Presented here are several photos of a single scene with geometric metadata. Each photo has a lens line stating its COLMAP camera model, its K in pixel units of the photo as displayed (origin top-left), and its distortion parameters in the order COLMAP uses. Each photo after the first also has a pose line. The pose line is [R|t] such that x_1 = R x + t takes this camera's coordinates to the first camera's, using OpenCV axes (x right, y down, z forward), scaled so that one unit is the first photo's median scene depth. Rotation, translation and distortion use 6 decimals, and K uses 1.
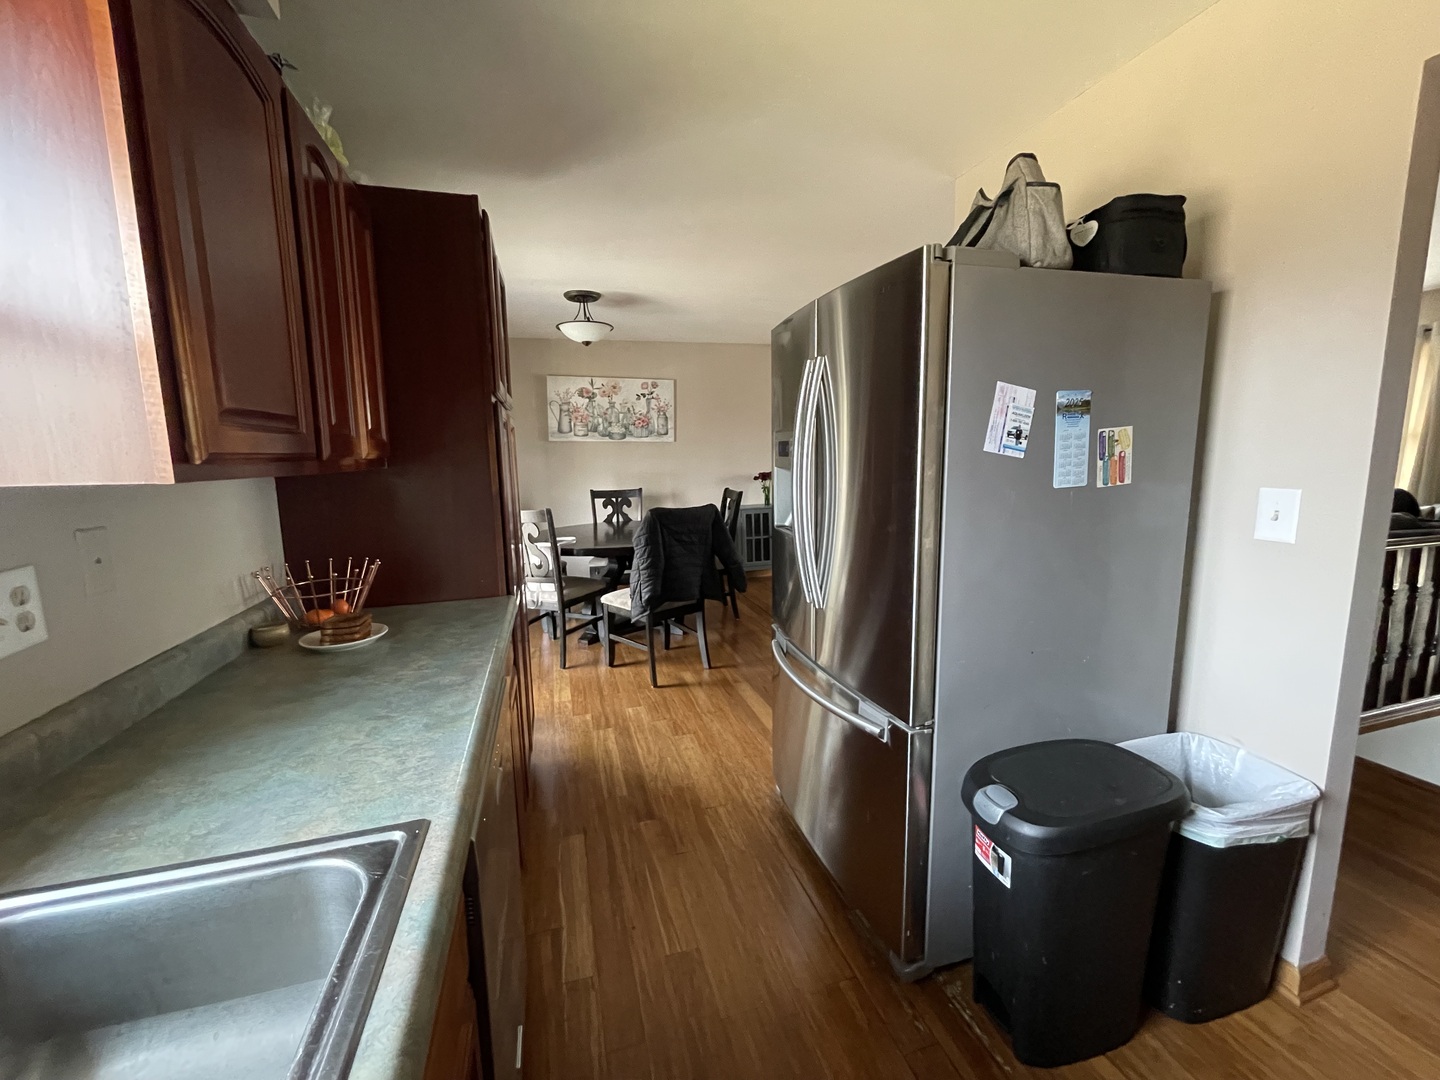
lens RADIAL K [[585.9, 0, 717.8], [0, 585.9, 536.3], [0, 0, 1]] dist [-0.000587, -0.000080]
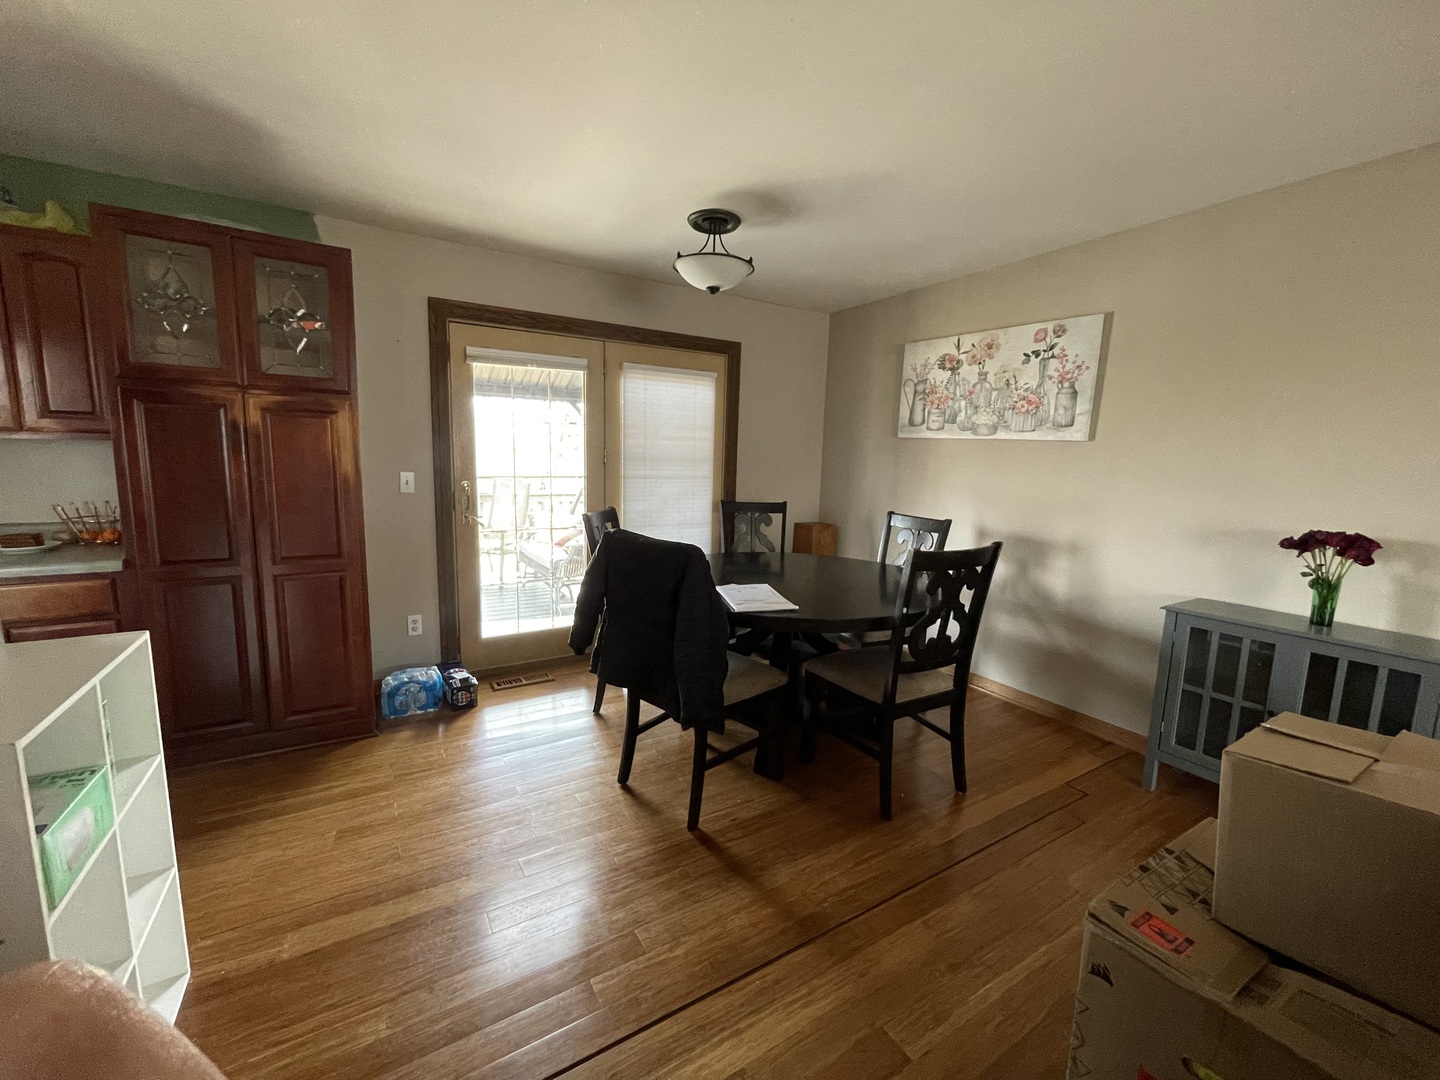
lens RADIAL K [[585.9, 0, 722.2], [0, 585.9, 532.7], [0, 0, 1]] dist [-0.000587, -0.000080]
pose [[0.261625, 0.157415, -0.952246, 0.340028], [-0.173774, 0.978170, 0.113957, -0.092192], [0.949397, 0.135662, 0.283268, 0.603581]]
